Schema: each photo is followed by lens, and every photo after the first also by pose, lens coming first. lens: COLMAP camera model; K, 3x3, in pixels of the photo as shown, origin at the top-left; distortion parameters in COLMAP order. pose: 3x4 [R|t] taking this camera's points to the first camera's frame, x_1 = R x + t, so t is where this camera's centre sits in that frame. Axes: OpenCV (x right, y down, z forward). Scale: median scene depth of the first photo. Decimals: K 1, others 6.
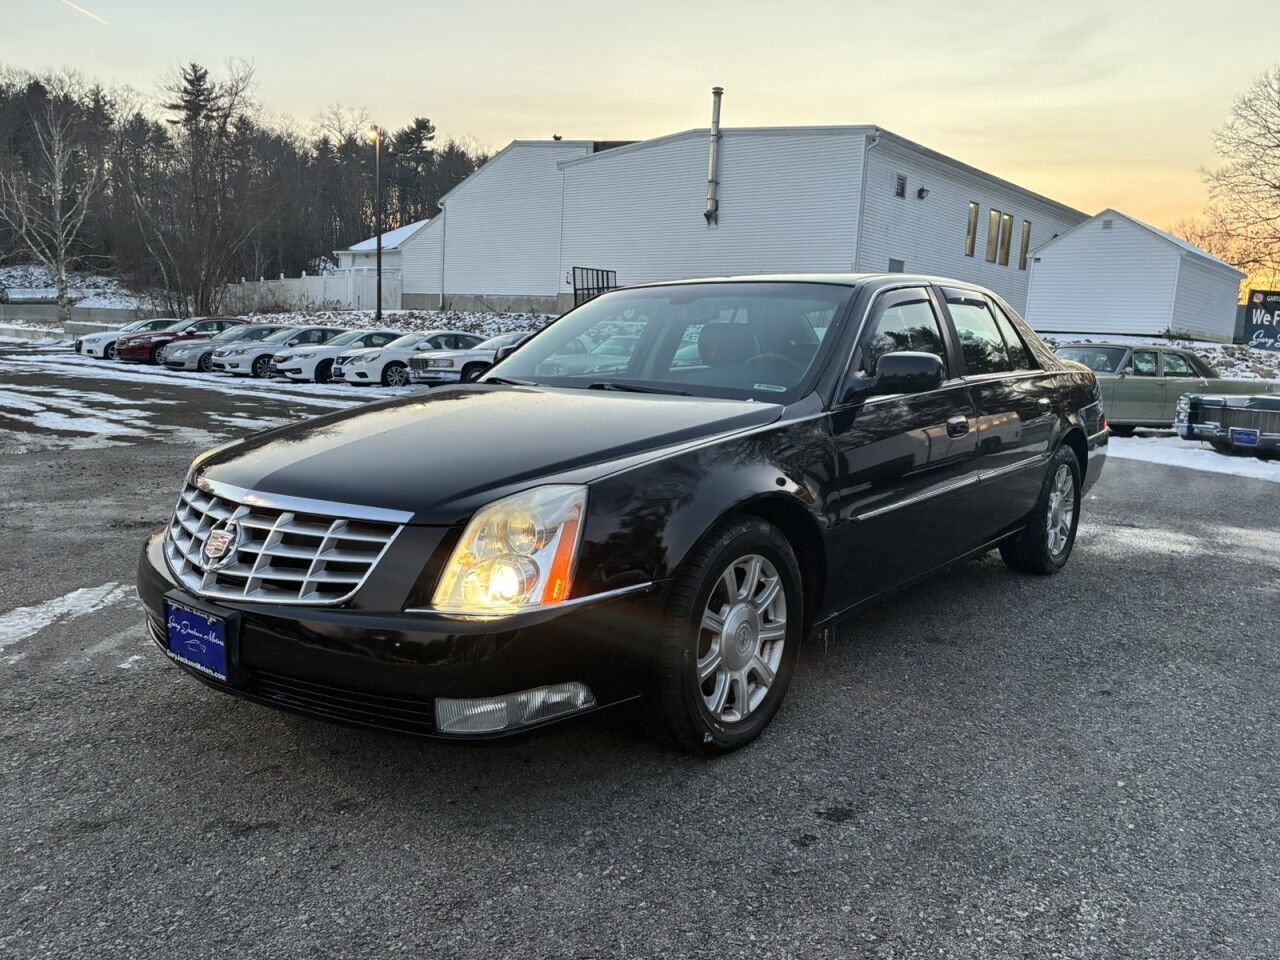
lens RADIAL K [[953.3, 0, 636.5], [0, 953.3, 475.6], [0, 0, 1]] dist [0.062363, -0.077199]
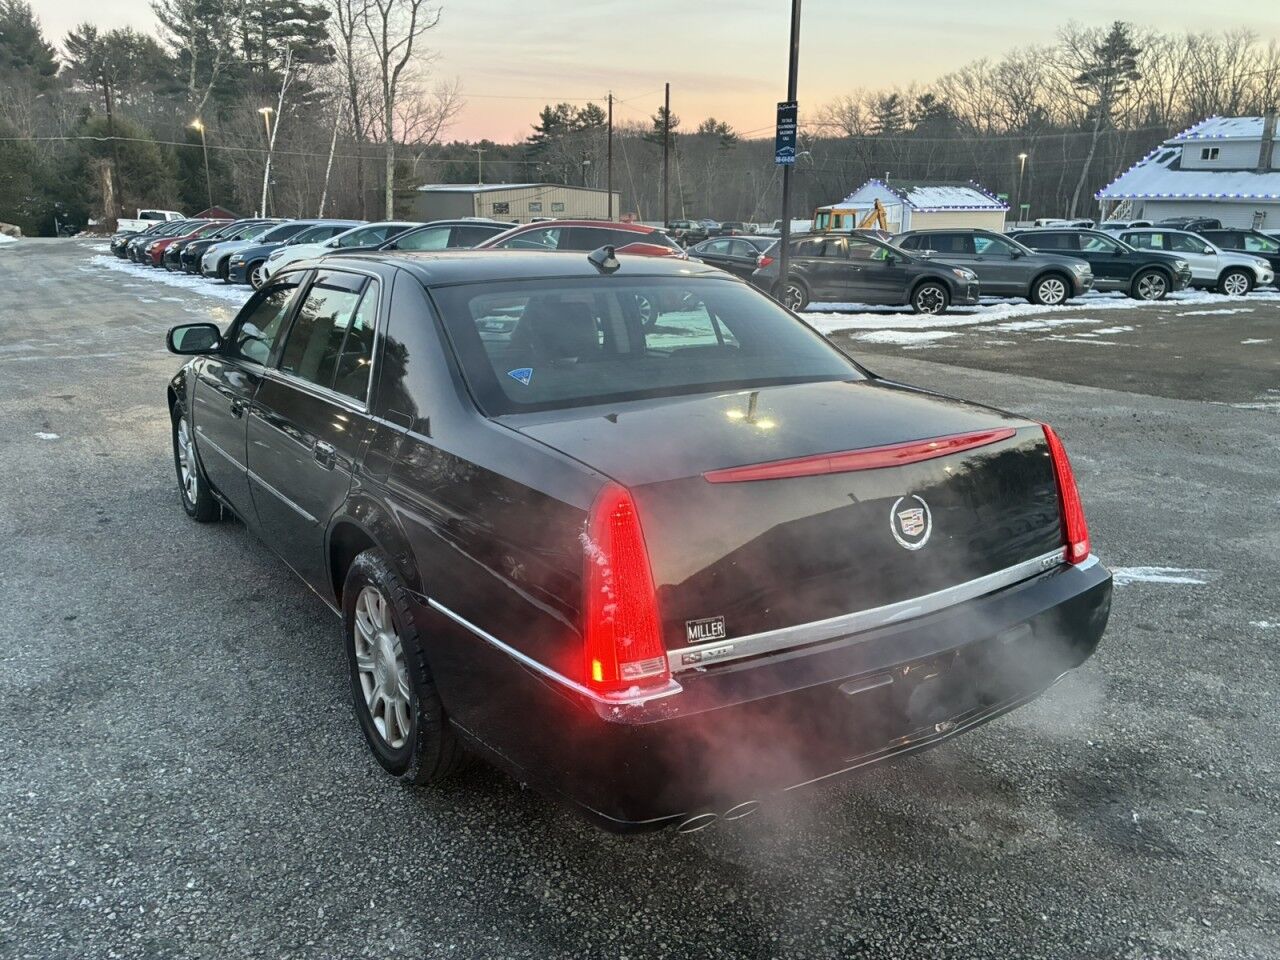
lens RADIAL K [[953.3, 0, 641.5], [0, 953.3, 473.8], [0, 0, 1]] dist [0.062363, -0.077199]
pose [[-0.274146, 0.217647, -0.936736, 0.085504], [-0.152158, 0.951968, 0.265716, -0.023074], [0.949575, 0.215377, -0.227861, 0.118451]]
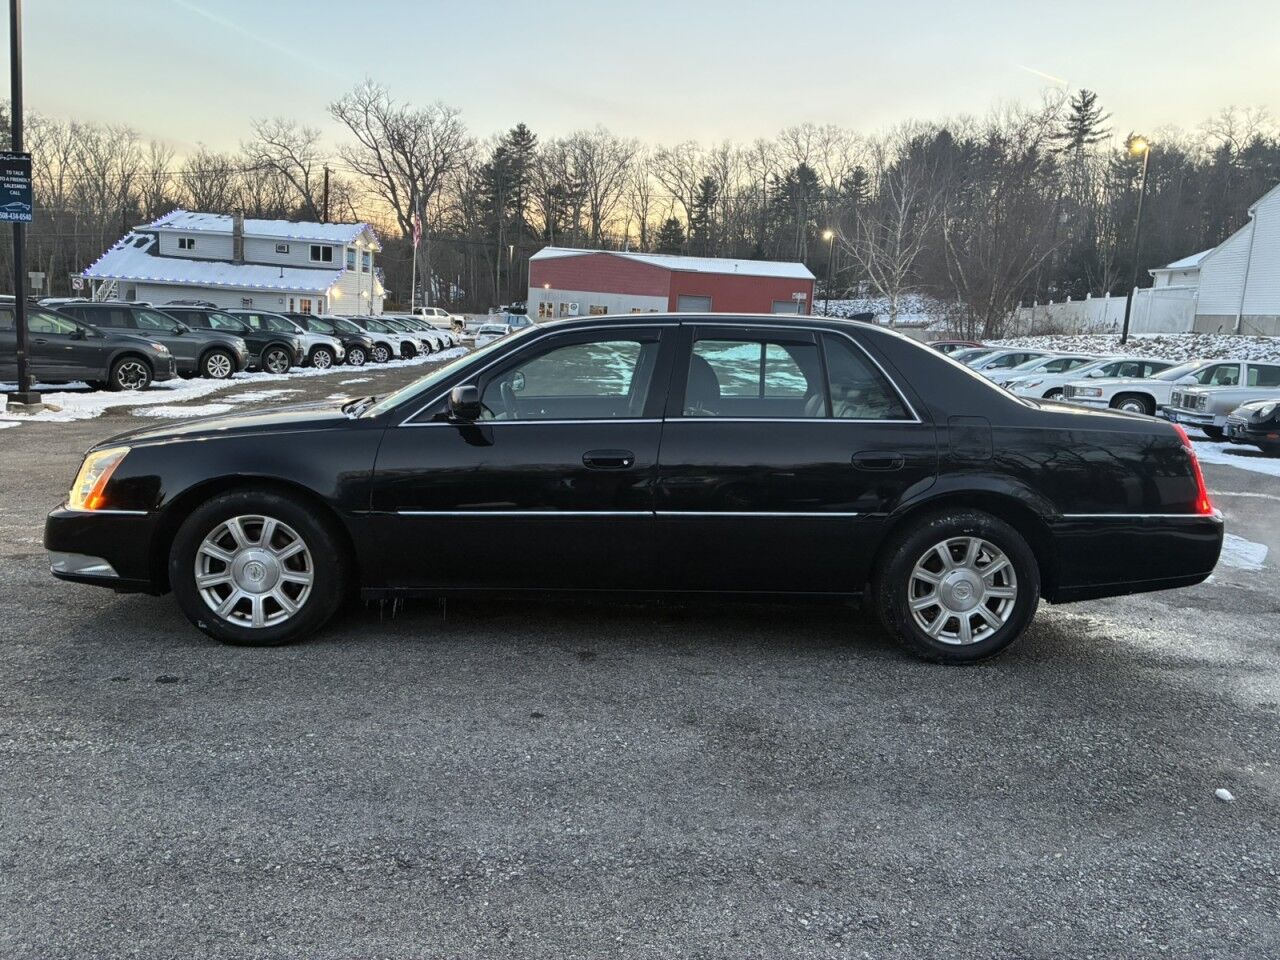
lens RADIAL K [[953.3, 0, 637.0], [0, 953.3, 468.2], [0, 0, 1]] dist [0.062363, -0.077199]
pose [[0.671713, 0.108019, -0.732894, 0.080466], [-0.130042, 0.991144, 0.026895, -0.005209], [0.729308, 0.077241, 0.679811, 0.021660]]
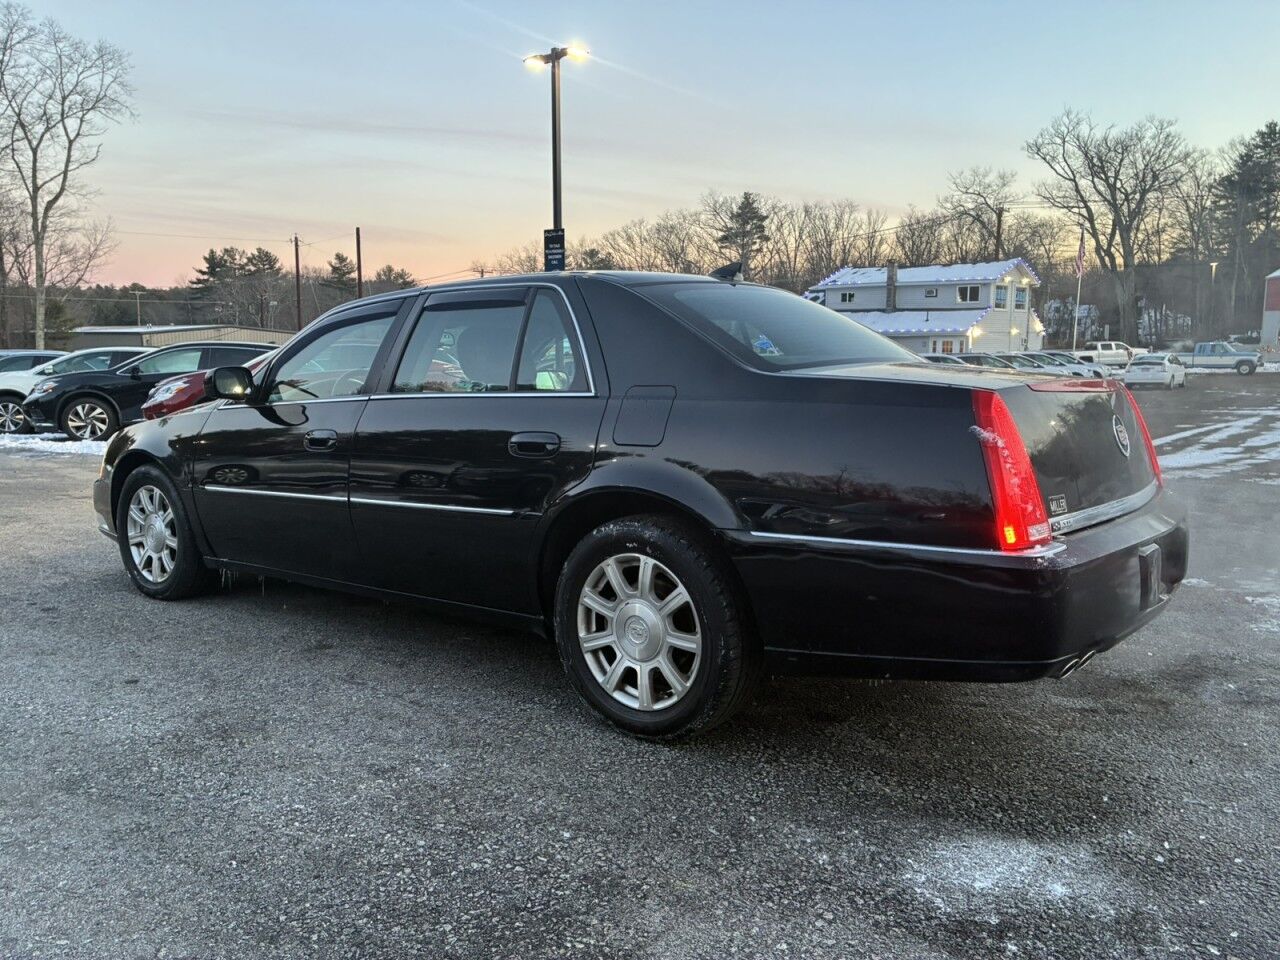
lens RADIAL K [[953.3, 0, 636.3], [0, 953.3, 474.5], [0, 0, 1]] dist [0.062363, -0.077199]
pose [[0.036847, 0.089220, -0.995330, 0.095902], [-0.134971, 0.987324, 0.083506, -0.010147], [0.990164, 0.131264, 0.048422, 0.091159]]
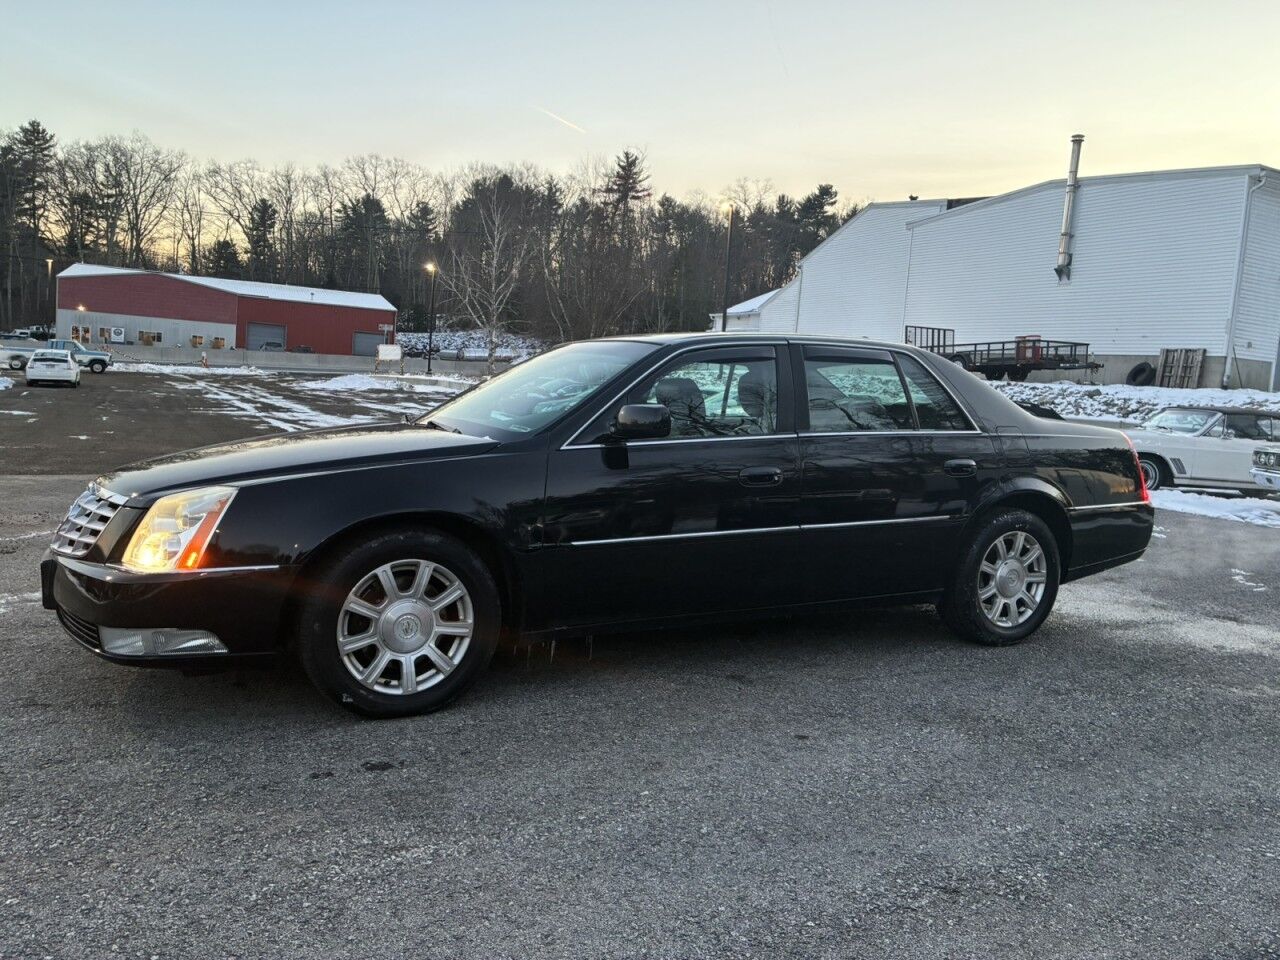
lens RADIAL K [[953.3, 0, 638.3], [0, 953.3, 473.2], [0, 0, 1]] dist [0.062363, -0.077199]
pose [[0.921227, 0.053474, -0.385332, 0.043757], [-0.077634, 0.995854, -0.047403, 0.000477], [0.381199, 0.073583, 0.921560, -0.001652]]
